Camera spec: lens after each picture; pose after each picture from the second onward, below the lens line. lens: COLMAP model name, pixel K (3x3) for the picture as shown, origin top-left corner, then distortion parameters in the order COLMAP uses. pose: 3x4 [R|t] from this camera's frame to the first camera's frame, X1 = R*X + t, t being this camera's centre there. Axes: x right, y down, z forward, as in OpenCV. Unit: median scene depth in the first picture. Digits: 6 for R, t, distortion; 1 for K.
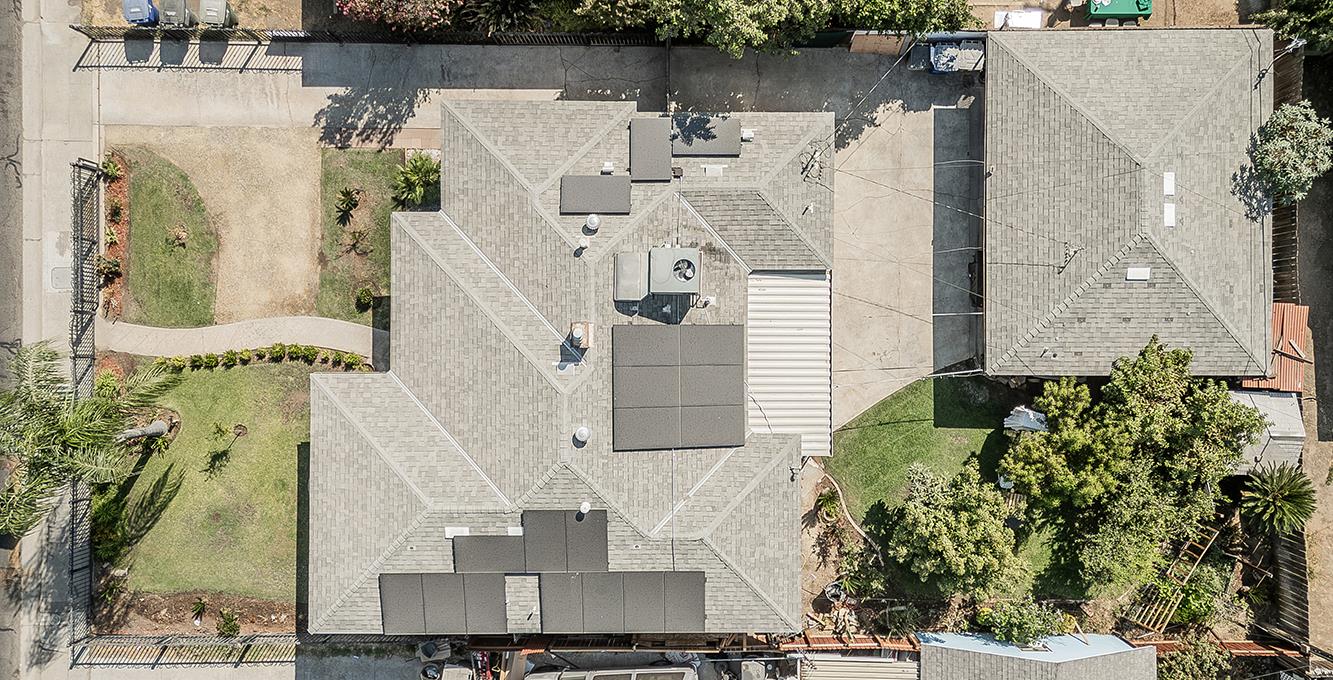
lens RADIAL K [[1111.9, 0, 694.3], [0, 1111.9, 341.9], [0, 0, 1]] dist [0.053843, 0.004935]
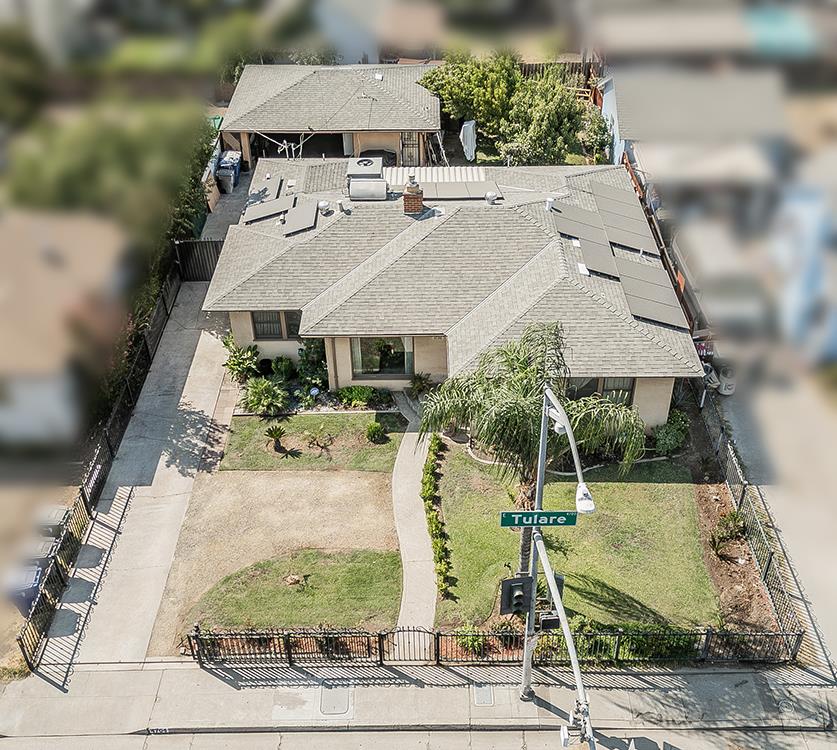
lens RADIAL K [[959.1, 0, 418.5], [0, 959.1, 375.0], [0, 0, 1]] dist [0.072688, -0.021141]
pose [[0.001129, -0.604954, 0.796260, -0.957108], [0.999990, -0.002824, -0.003564, 0.003012], [0.004405, 0.796256, 0.604944, 0.434987]]
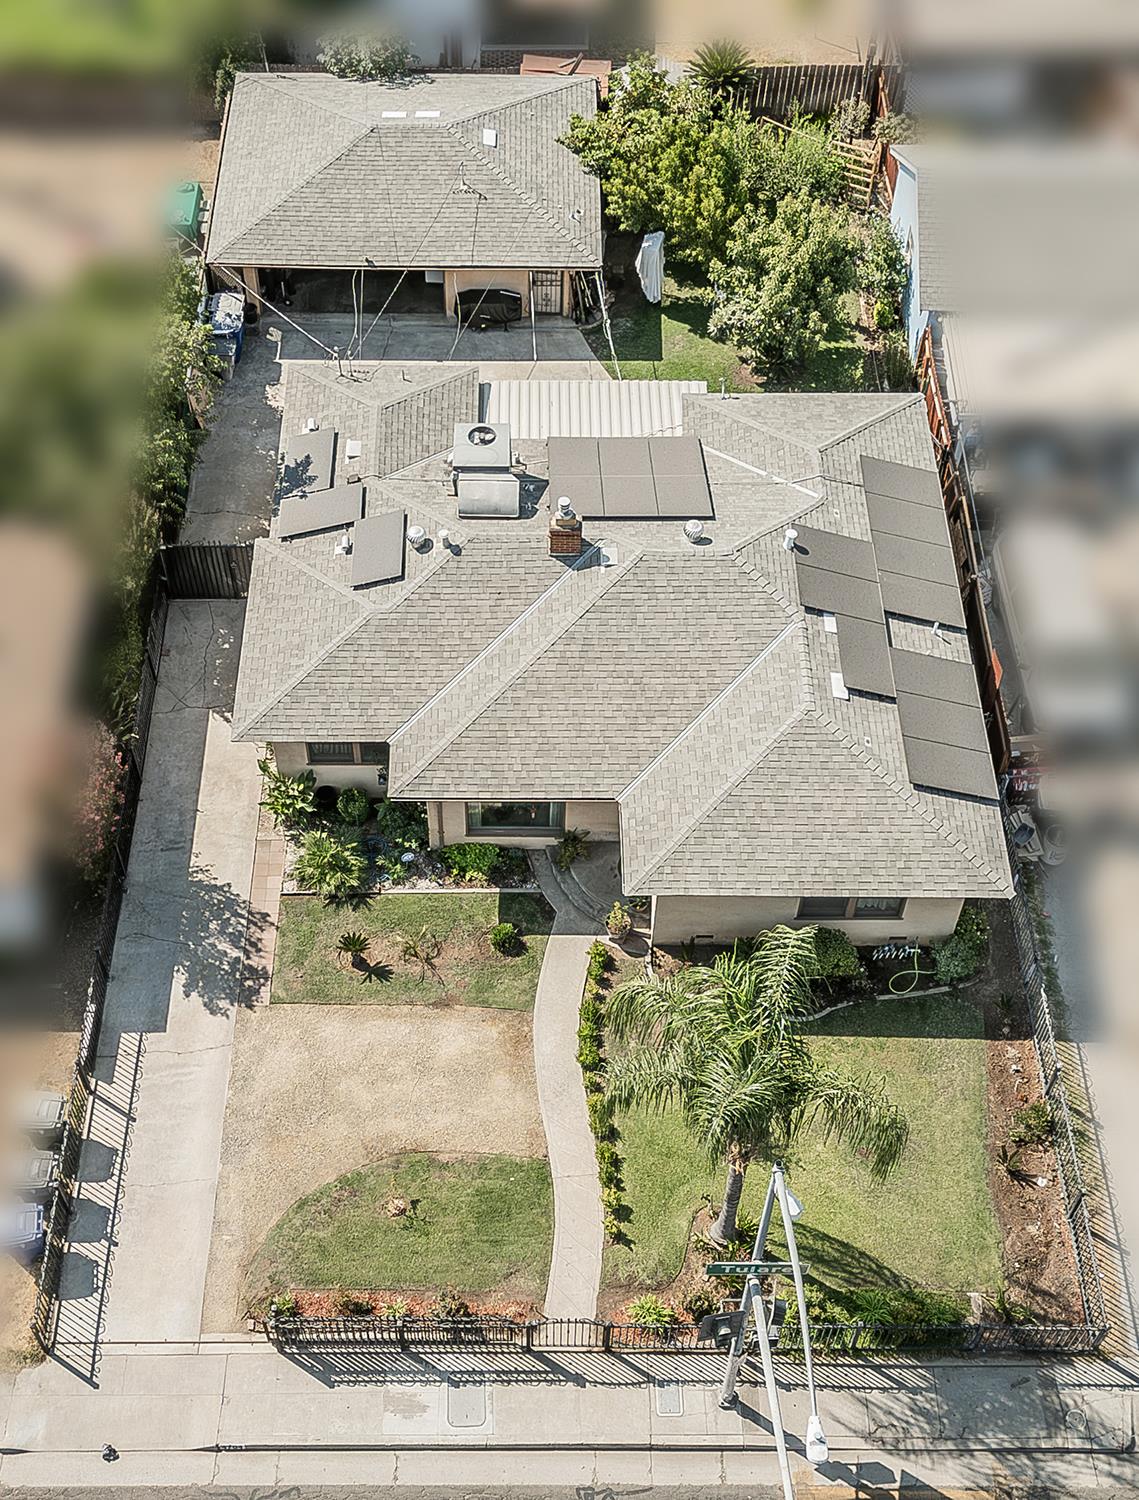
lens RADIAL K [[1913.1, 0, 524.9], [0, 1913.1, 749.2], [0, 0, 1]] dist [0.131588, -0.293440]
pose [[-0.000086, -0.791751, 0.610844, -0.897525], [0.999920, 0.007651, 0.010058, -0.040117], [-0.012637, 0.610796, 0.791687, 0.040969]]
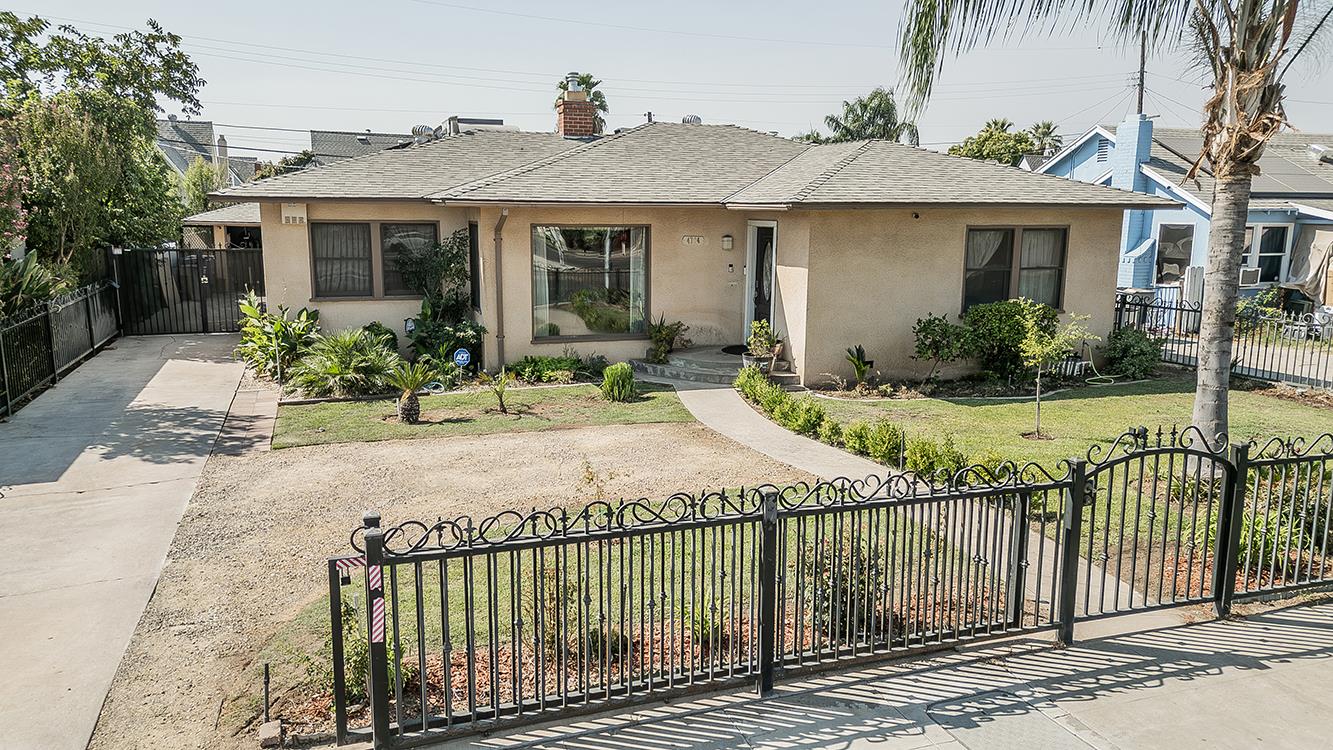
lens RADIAL K [[951.3, 0, 662.6], [0, 951.3, 374.6], [0, 0, 1]] dist [0.045969, -0.002804]
pose [[-0.342336, -0.163737, 0.925201, -0.674065], [0.939436, -0.042577, 0.340068, -0.160503], [-0.016290, 0.985585, 0.168396, 0.930432]]
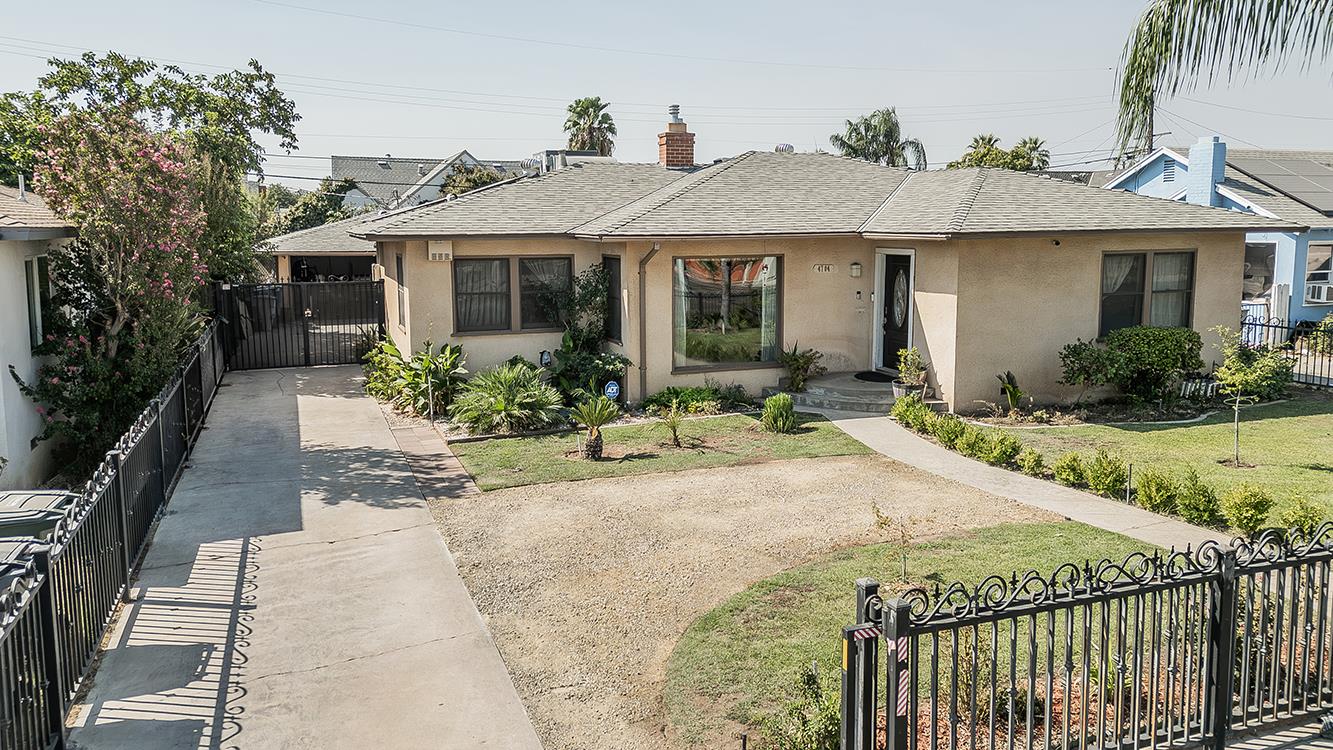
lens RADIAL K [[948.0, 0, 660.7], [0, 948.0, 337.1], [0, 0, 1]] dist [0.046623, -0.004647]
pose [[-0.363940, -0.108448, 0.925087, -0.646104], [0.931419, -0.039920, 0.361752, -0.232841], [-0.002302, 0.993300, 0.115539, 0.923244]]
